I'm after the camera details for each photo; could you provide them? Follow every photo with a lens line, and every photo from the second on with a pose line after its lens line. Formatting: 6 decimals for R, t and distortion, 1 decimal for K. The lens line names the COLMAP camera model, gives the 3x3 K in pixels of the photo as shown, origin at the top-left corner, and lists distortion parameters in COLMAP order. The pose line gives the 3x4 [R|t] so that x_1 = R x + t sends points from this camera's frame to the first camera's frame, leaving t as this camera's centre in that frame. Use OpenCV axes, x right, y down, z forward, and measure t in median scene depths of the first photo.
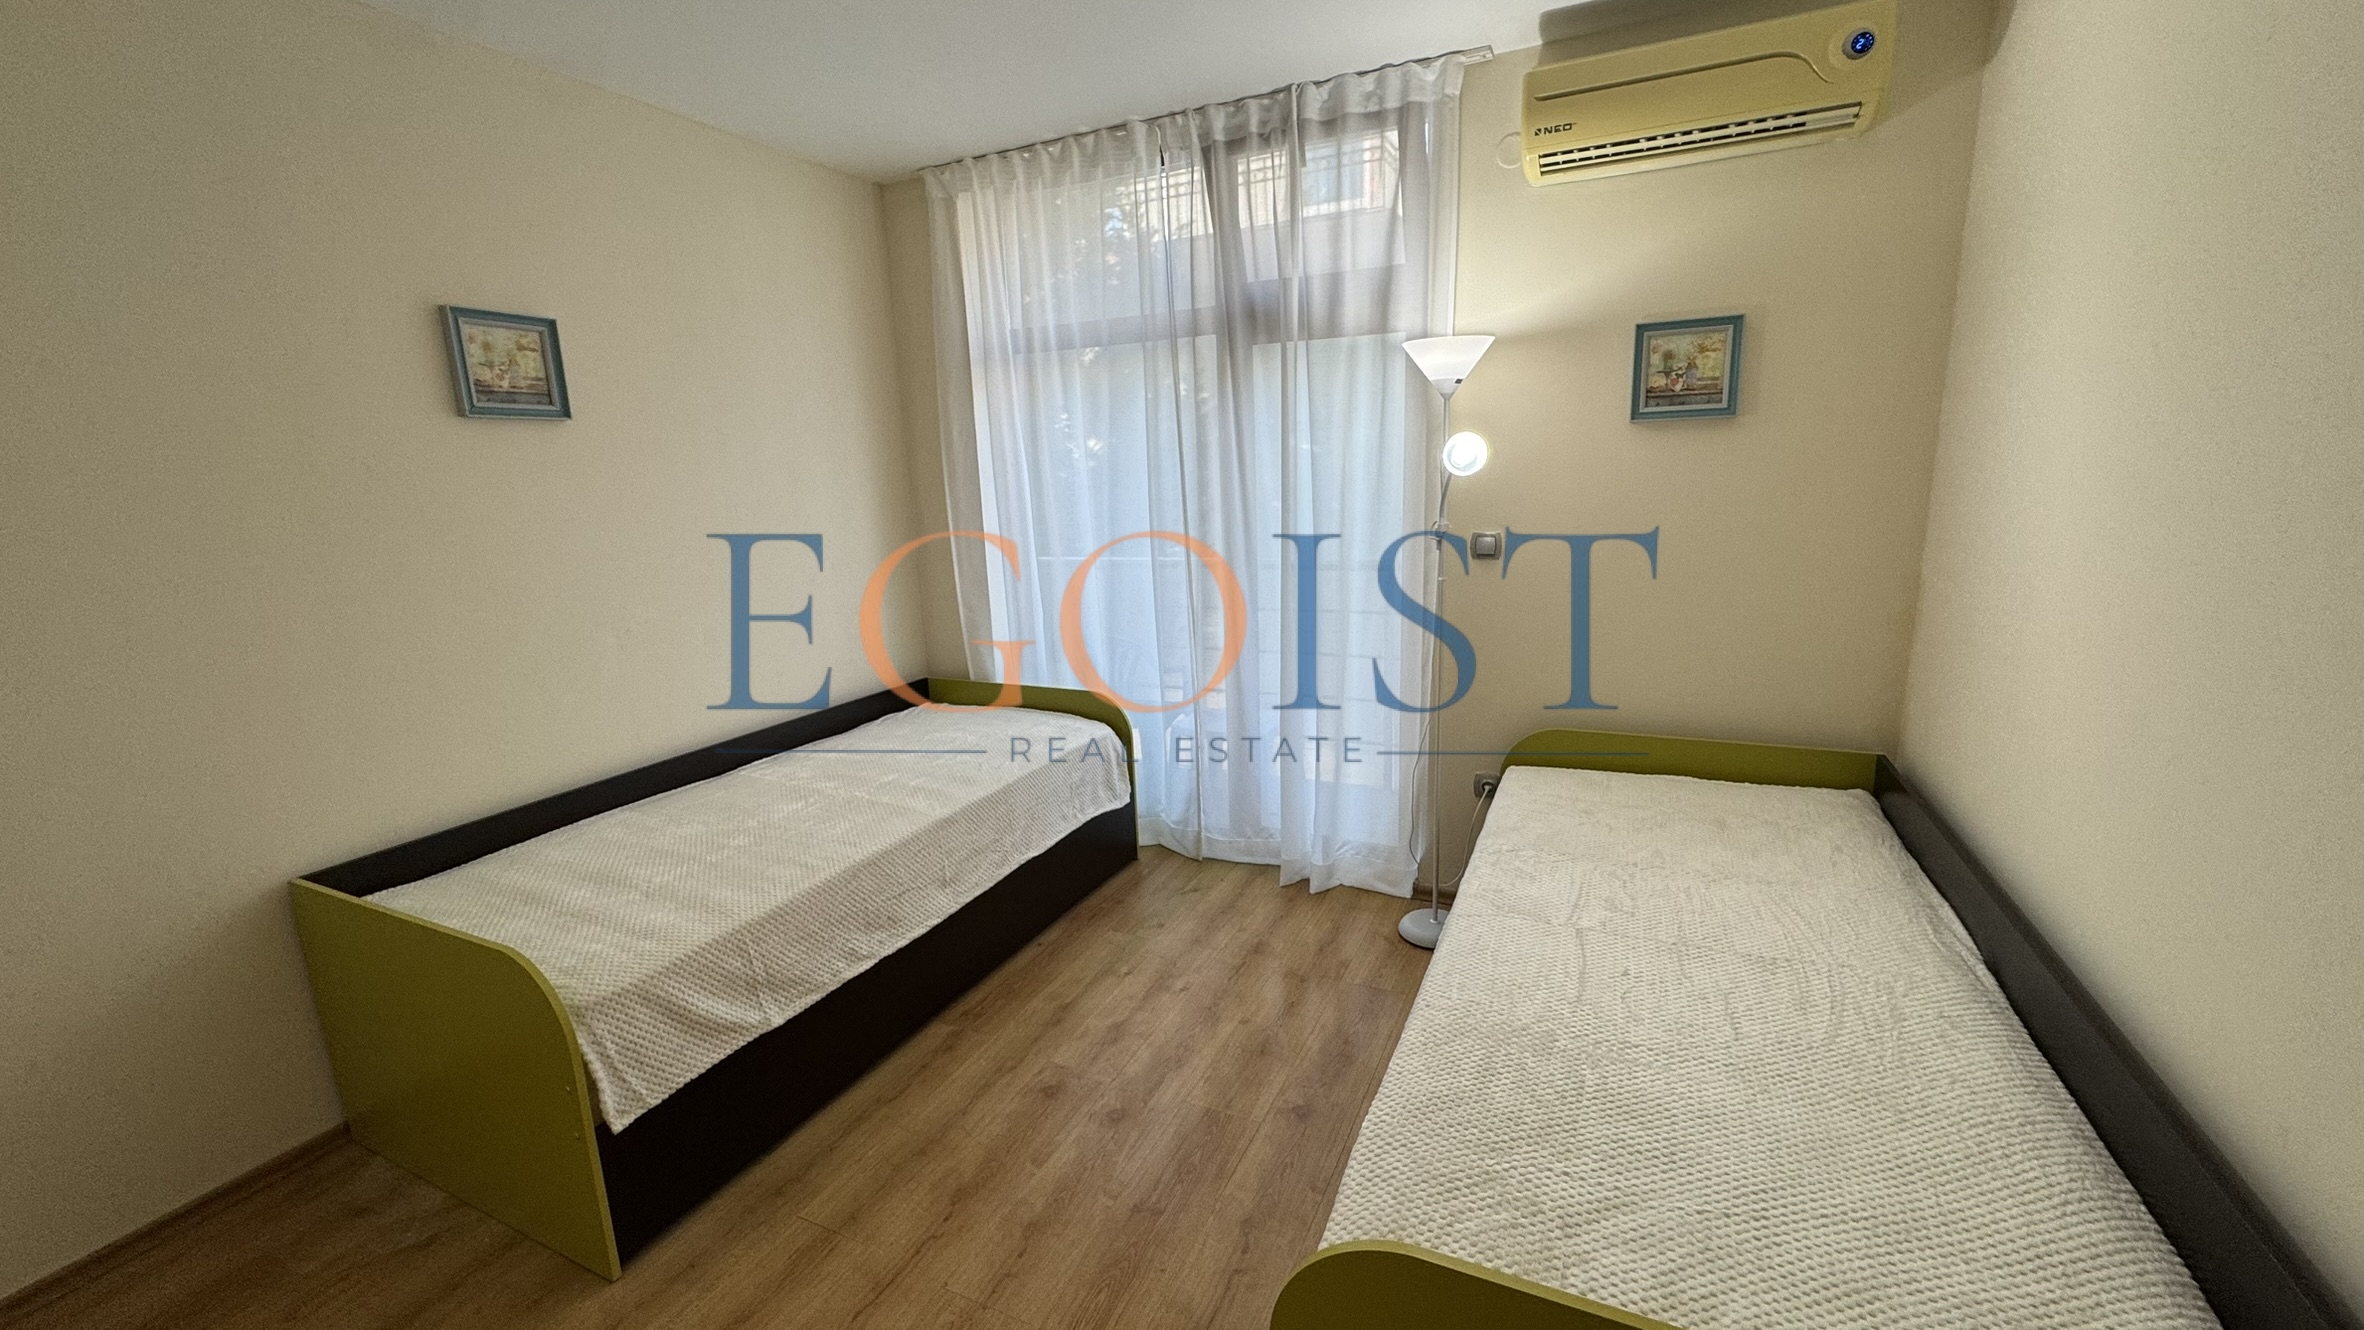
lens RADIAL K [[943.9, 0, 1184.9], [0, 943.9, 661.9], [0, 0, 1]] dist [-0.003152, -0.000548]
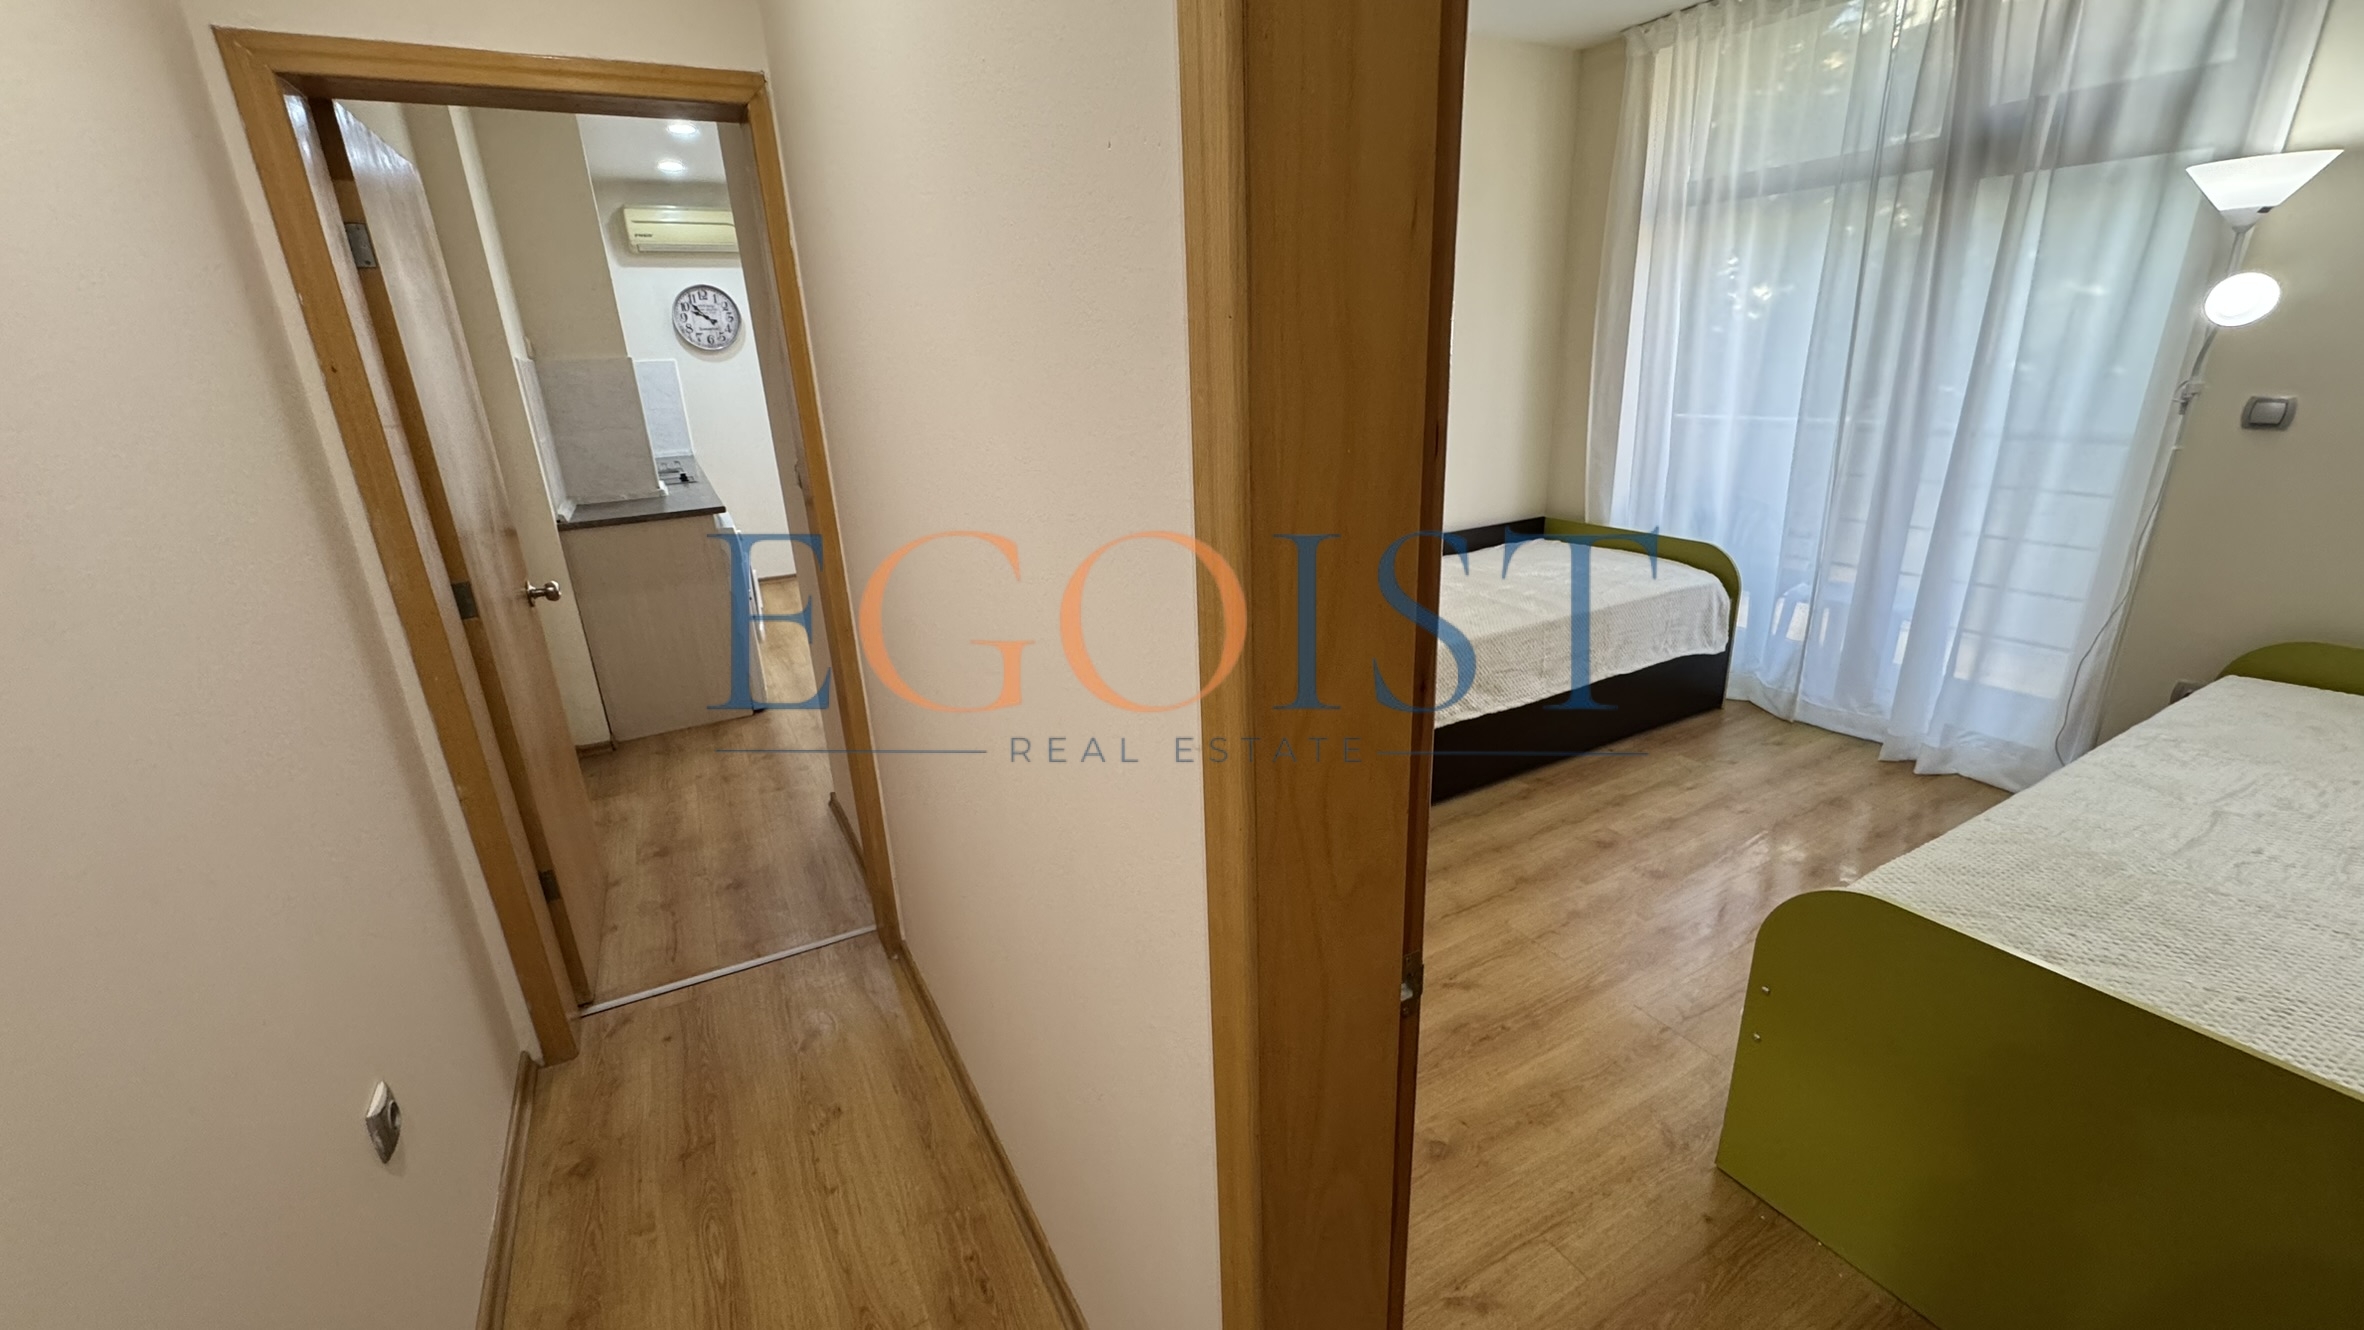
lens RADIAL K [[943.9, 0, 1183.1], [0, 943.9, 665.4], [0, 0, 1]] dist [-0.003152, -0.000548]
pose [[0.816261, 0.187521, -0.546400, 0.028103], [-0.106476, 0.978480, 0.176745, 0.045953], [0.567785, -0.086092, 0.818662, -0.220768]]
